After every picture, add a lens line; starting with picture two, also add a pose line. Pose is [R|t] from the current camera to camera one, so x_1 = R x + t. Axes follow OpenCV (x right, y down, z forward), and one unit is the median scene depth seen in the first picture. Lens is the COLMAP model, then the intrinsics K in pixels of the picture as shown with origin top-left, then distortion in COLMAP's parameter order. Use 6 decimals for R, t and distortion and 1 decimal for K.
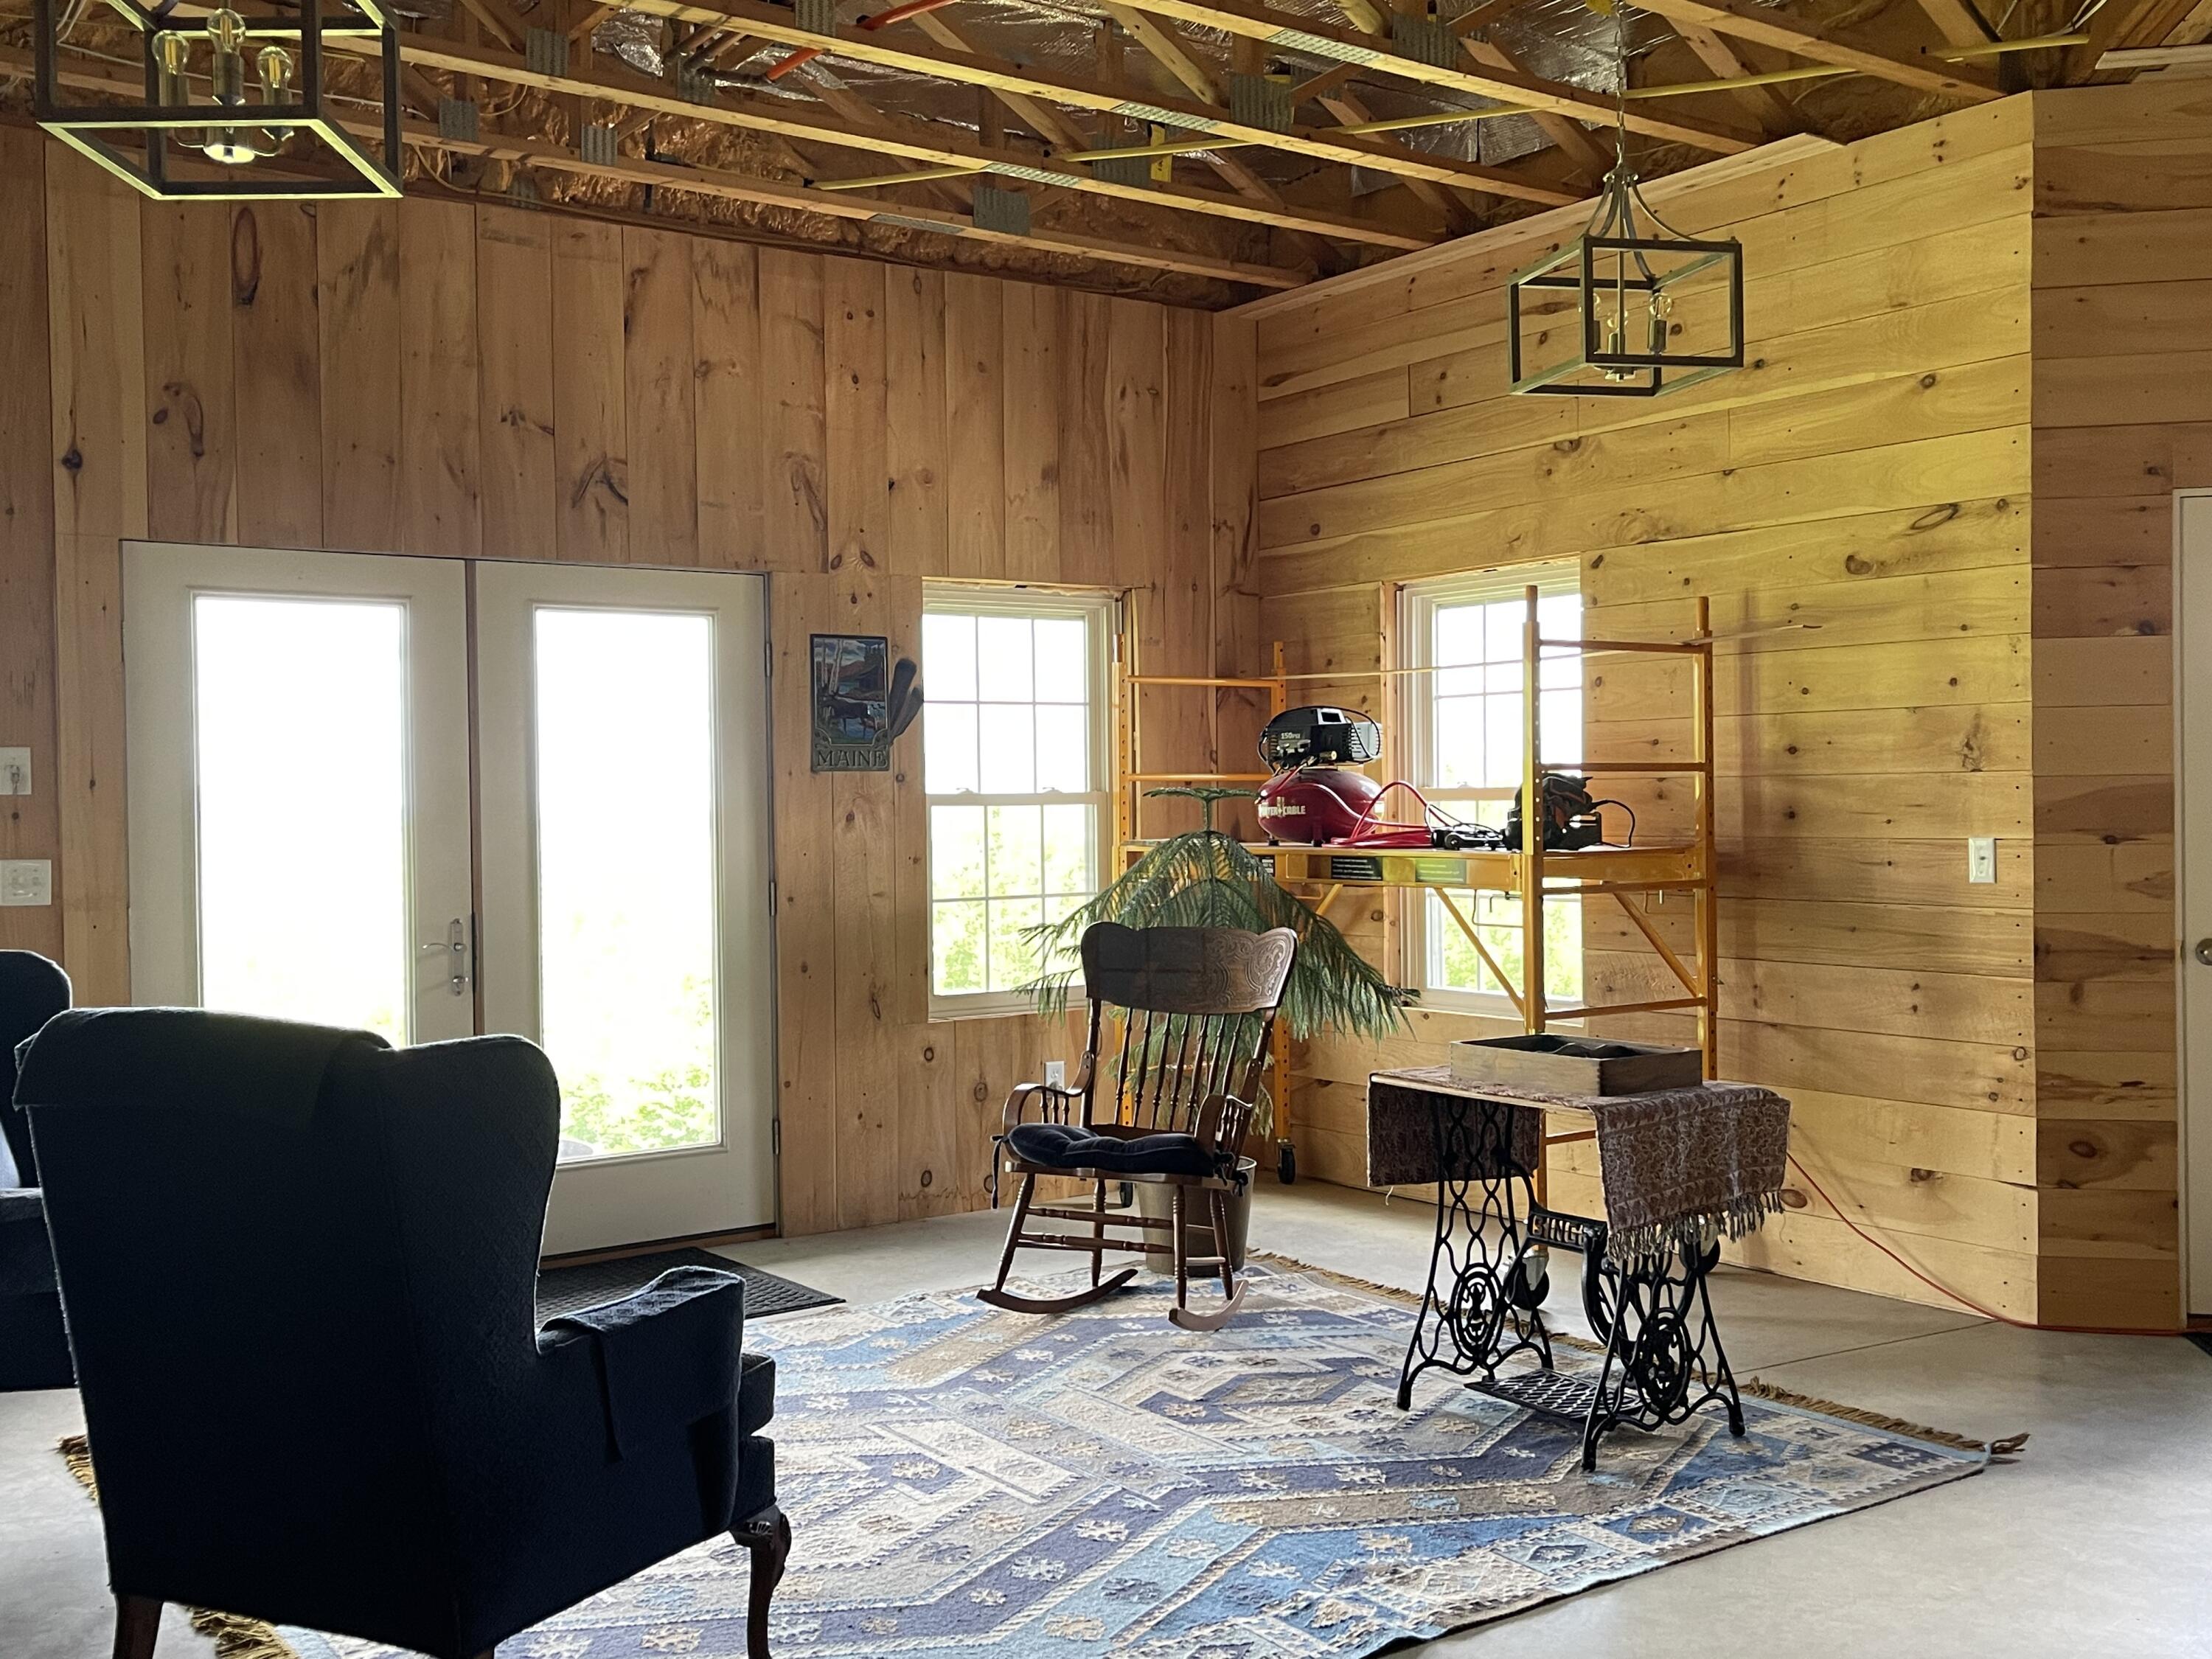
lens RADIAL K [[2102.6, 0, 1104.7], [0, 2102.6, 821.8], [0, 0, 1]] dist [0.051789, 0.000000]
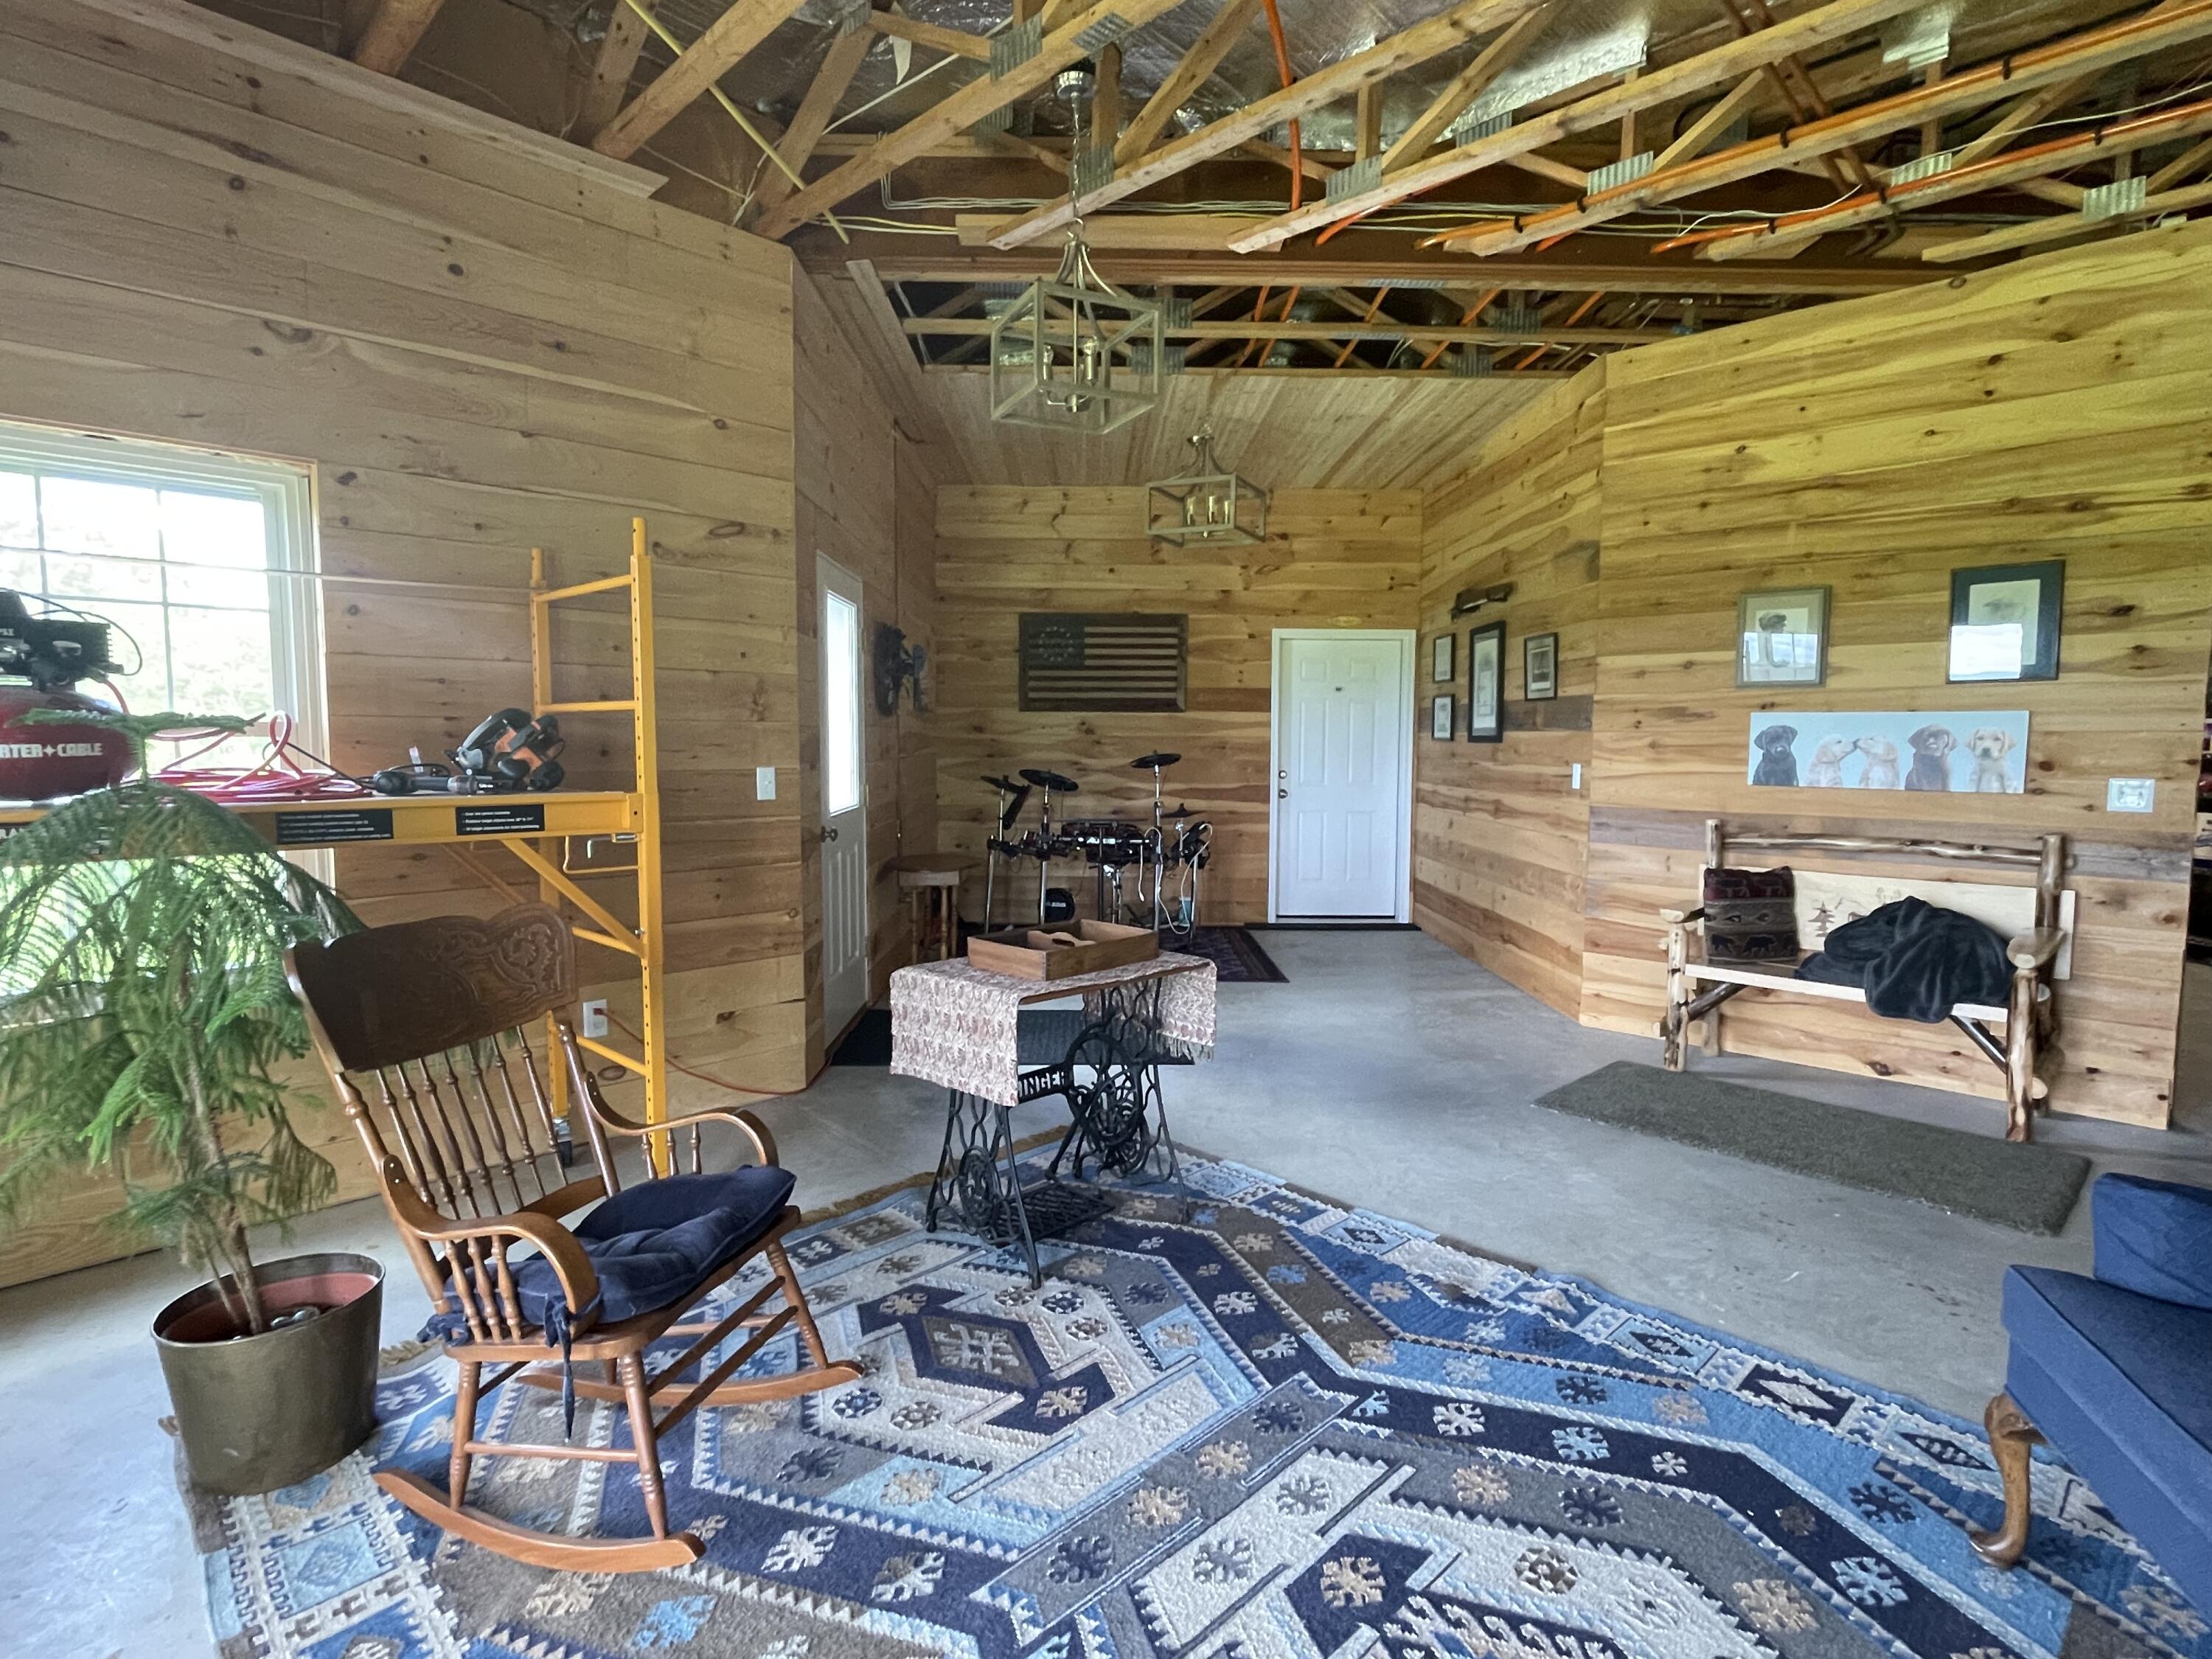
lens RADIAL K [[1115.7, 0, 1104.1], [0, 1115.7, 841.3], [0, 0, 1]] dist [-0.003778, -0.001054]
pose [[-0.149126, -0.088123, 0.984884, -0.469449], [0.005442, 0.995933, 0.089936, -0.012680], [-0.988803, 0.018772, -0.148040, 1.153938]]
